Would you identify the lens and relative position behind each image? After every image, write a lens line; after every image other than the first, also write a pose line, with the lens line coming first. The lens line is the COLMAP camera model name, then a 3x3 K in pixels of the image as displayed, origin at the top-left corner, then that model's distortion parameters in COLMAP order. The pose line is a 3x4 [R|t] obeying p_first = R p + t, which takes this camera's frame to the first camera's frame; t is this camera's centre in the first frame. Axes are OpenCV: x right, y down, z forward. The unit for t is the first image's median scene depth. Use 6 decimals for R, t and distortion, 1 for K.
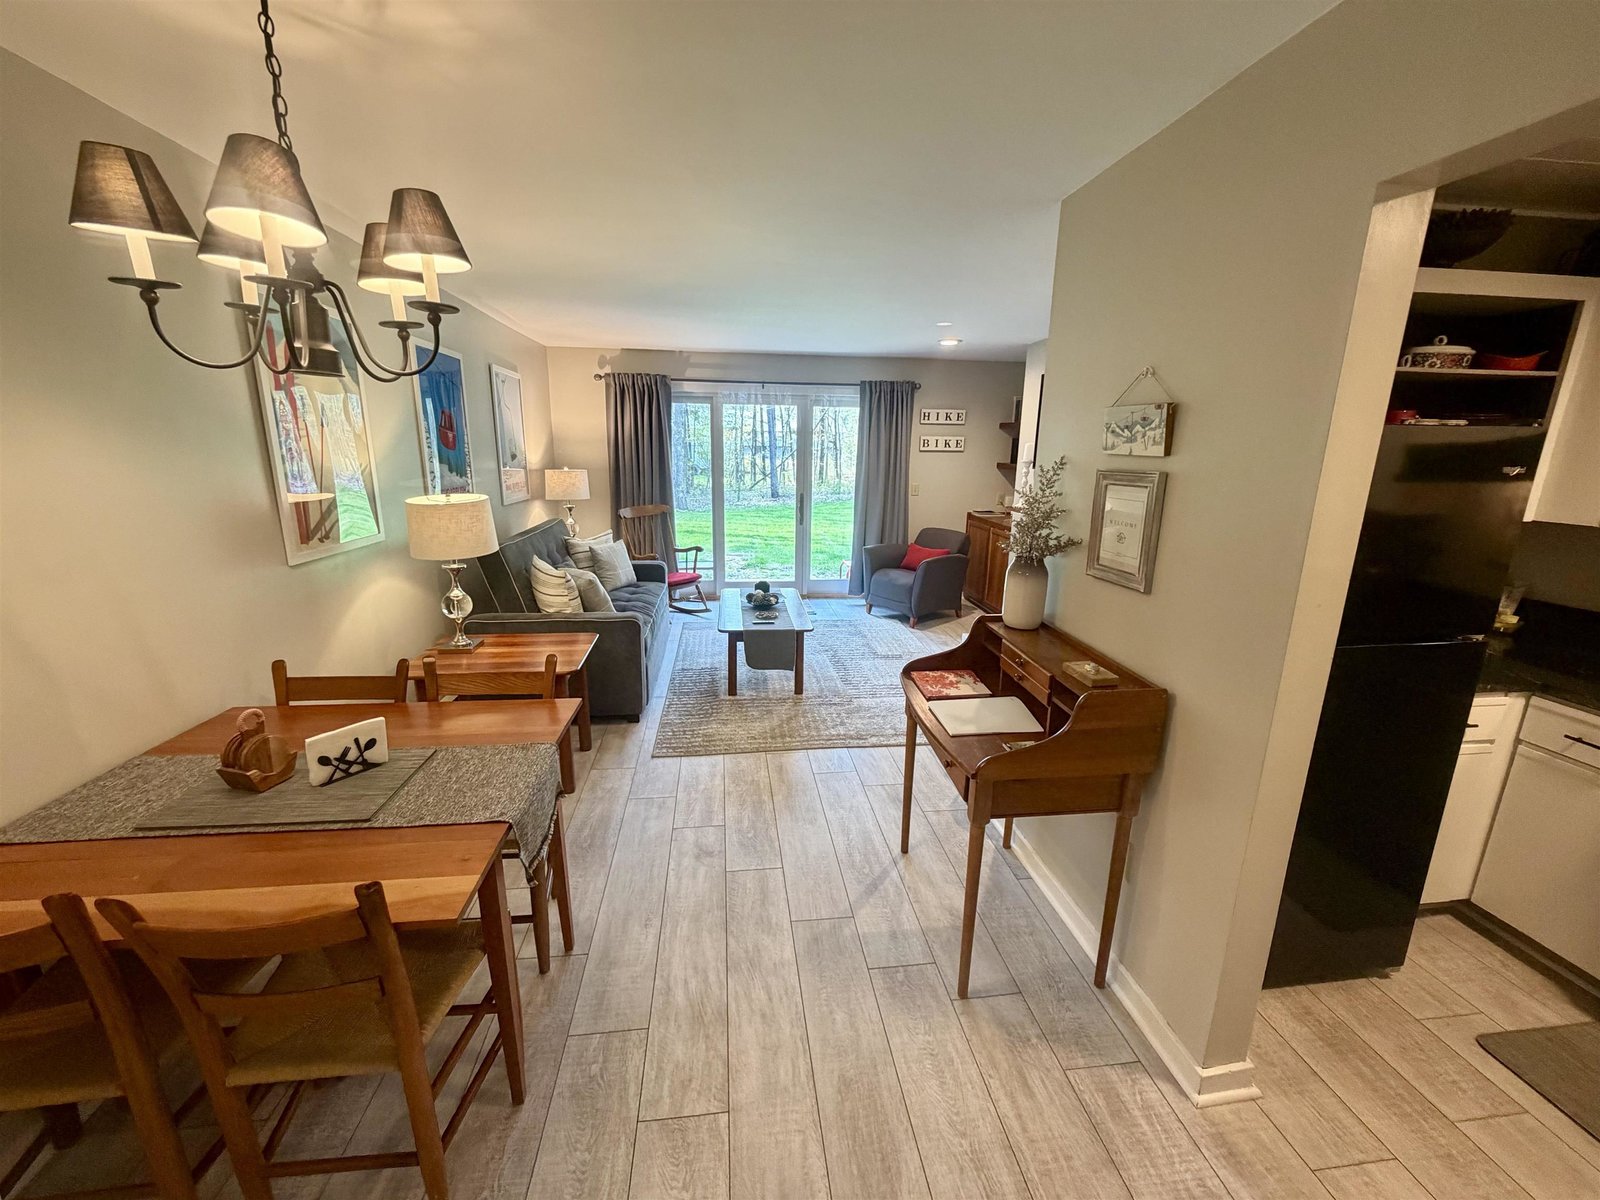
lens RADIAL K [[636.8, 0, 802.1], [0, 636.8, 599.7], [0, 0, 1]] dist [-0.000539, 0.000173]
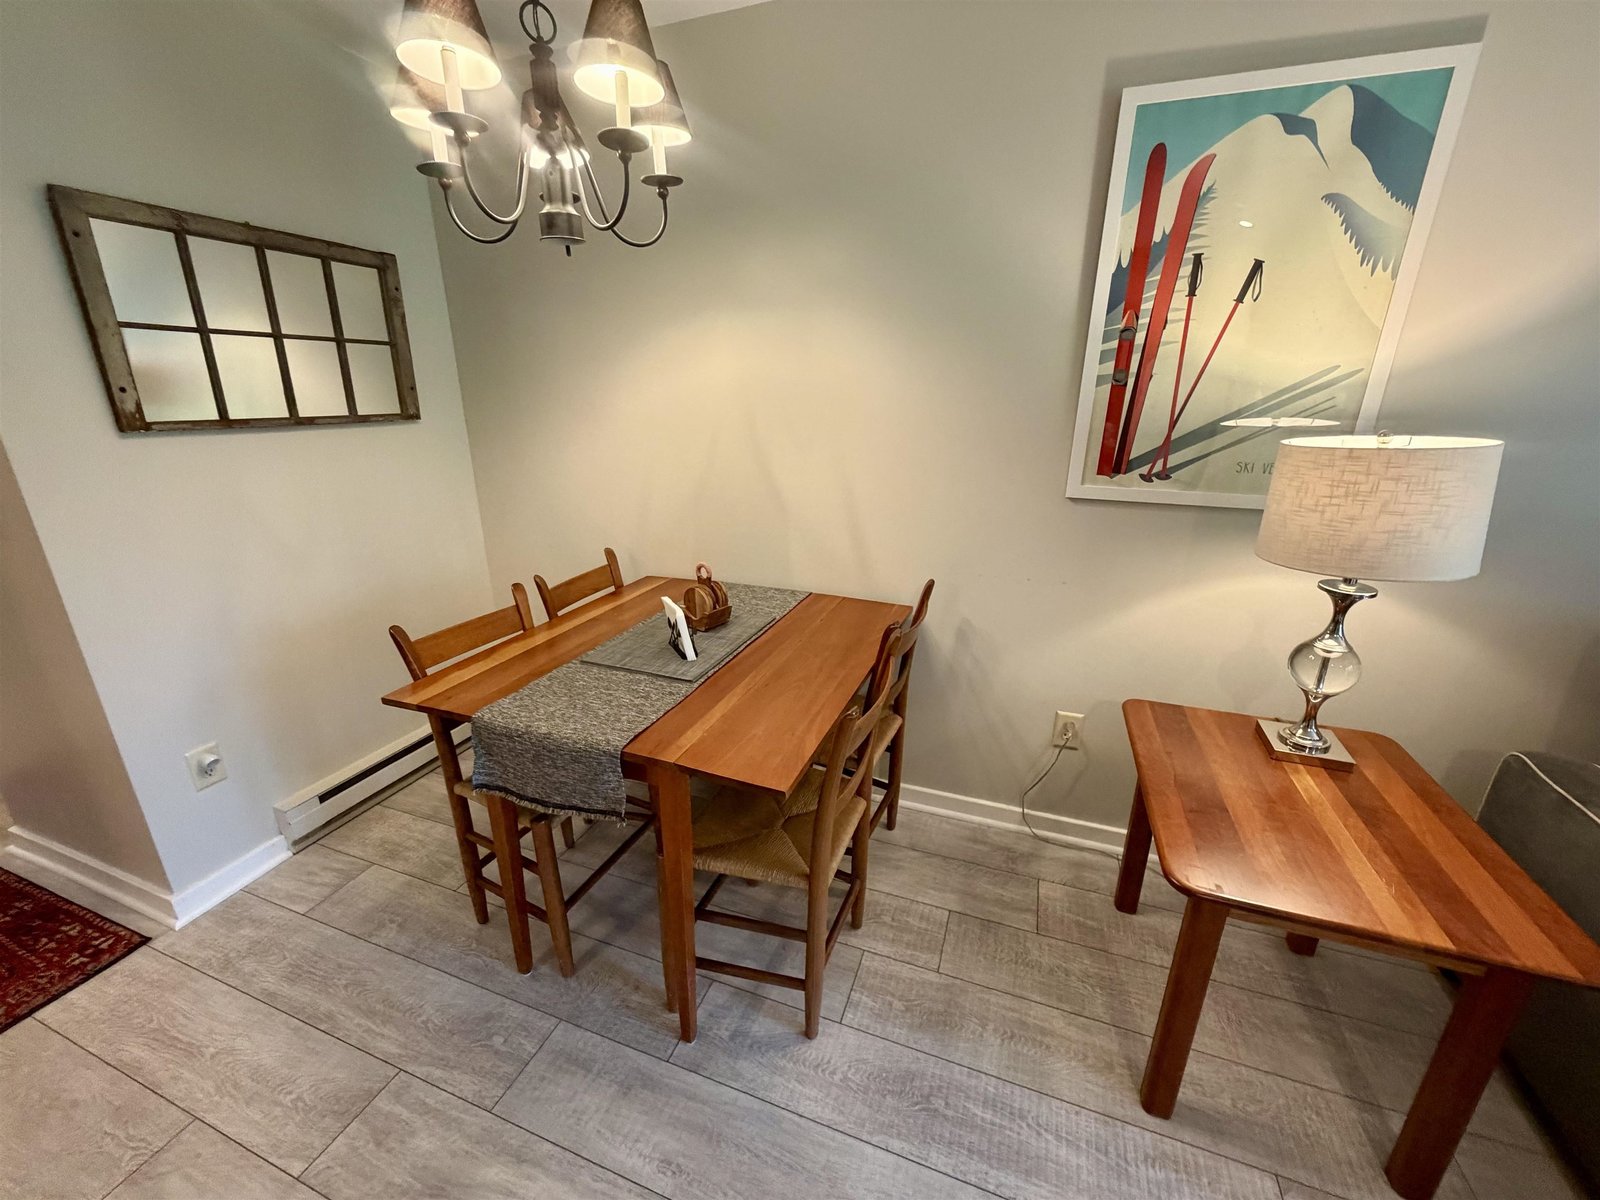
lens RADIAL K [[641.9, 0, 800.0], [0, 641.9, 600.0], [0, 0, 1]] dist [-0.000317, 0.000307]
pose [[-0.464537, 0.262740, -0.845679, 0.024617], [-0.220391, 0.890624, 0.397765, -0.087031], [0.857691, 0.371156, -0.355822, 0.498553]]
